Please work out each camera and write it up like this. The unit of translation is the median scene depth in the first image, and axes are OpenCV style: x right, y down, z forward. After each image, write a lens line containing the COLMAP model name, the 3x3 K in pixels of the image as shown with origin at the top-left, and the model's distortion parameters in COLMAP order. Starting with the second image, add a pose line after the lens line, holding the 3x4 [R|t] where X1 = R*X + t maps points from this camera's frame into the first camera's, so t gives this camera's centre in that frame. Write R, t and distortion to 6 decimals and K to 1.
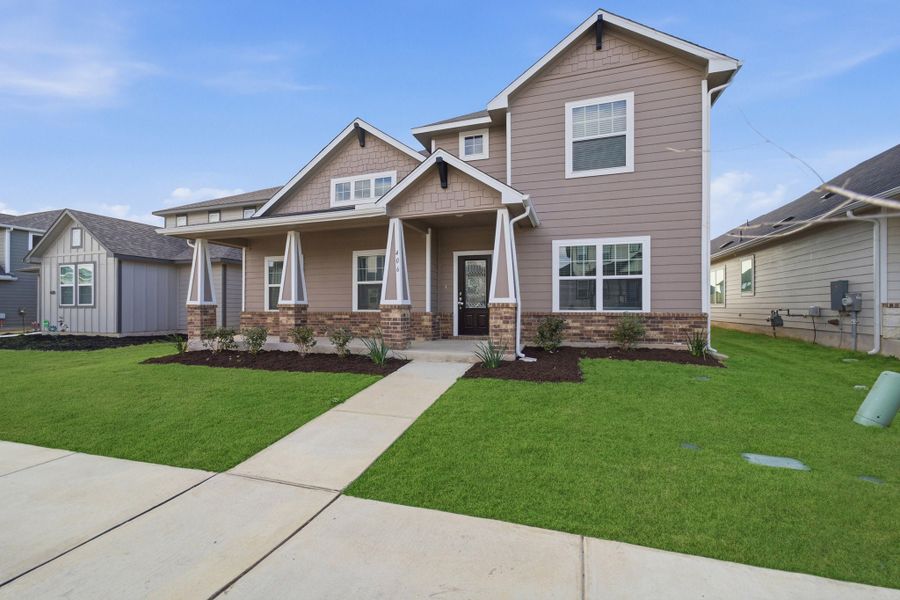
lens RADIAL K [[367.5, 0, 454.2], [0, 367.5, 302.9], [0, 0, 1]] dist [-0.010619, 0.000064]
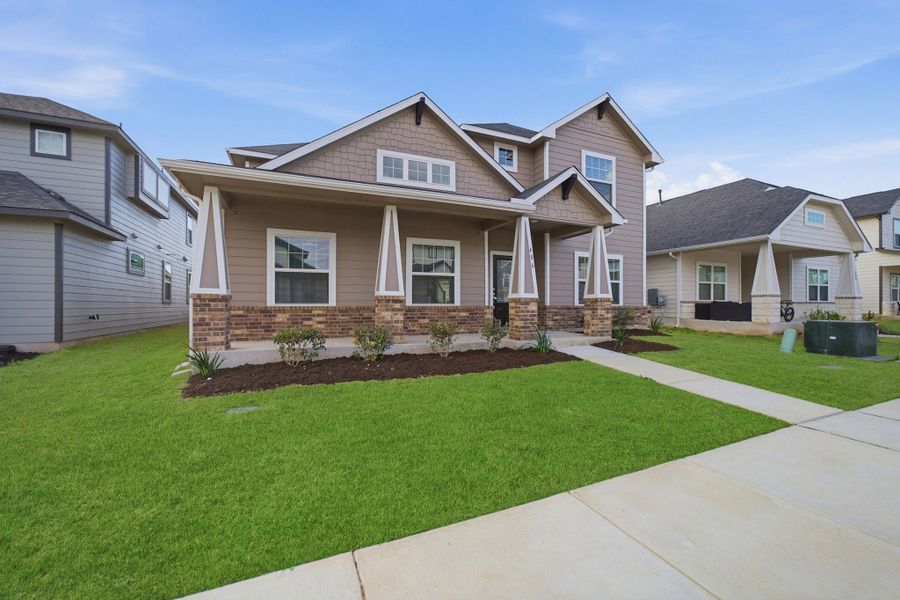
lens RADIAL K [[367.5, 0, 454.2], [0, 367.5, 302.9], [0, 0, 1]] dist [-0.010619, 0.000064]
pose [[0.745998, 0.006131, 0.665920, -0.932774], [-0.008160, 0.999967, -0.000065, 0.018691], [-0.665898, -0.005385, 0.746023, 0.308752]]
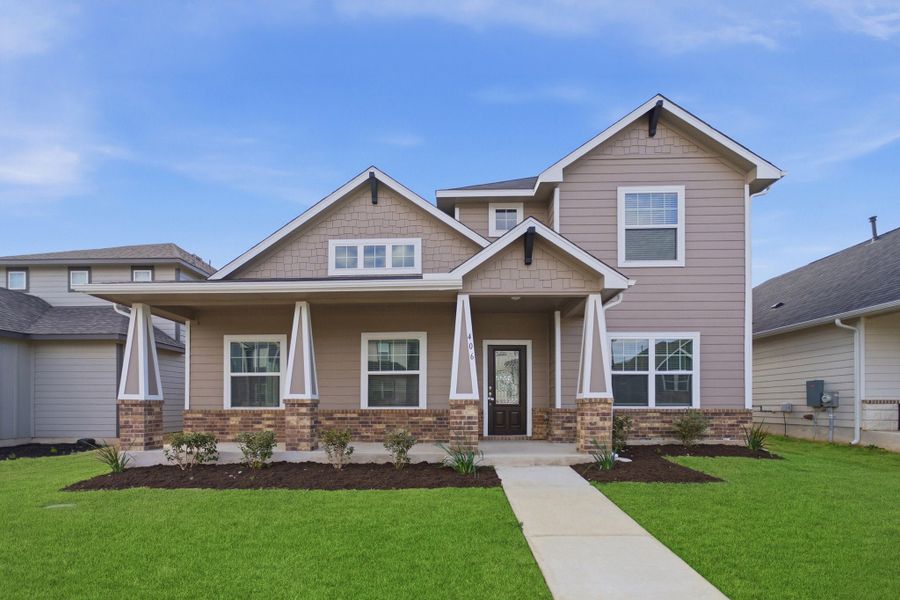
lens RADIAL K [[403.7, 0, 447.2], [0, 403.7, 402.1], [0, 0, 1]] dist [-0.003412, -0.000157]
pose [[0.959011, 0.001624, 0.283365, -0.412454], [-0.002438, 0.999994, 0.002520, 0.006982], [-0.283359, -0.003107, 0.959009, 0.126874]]
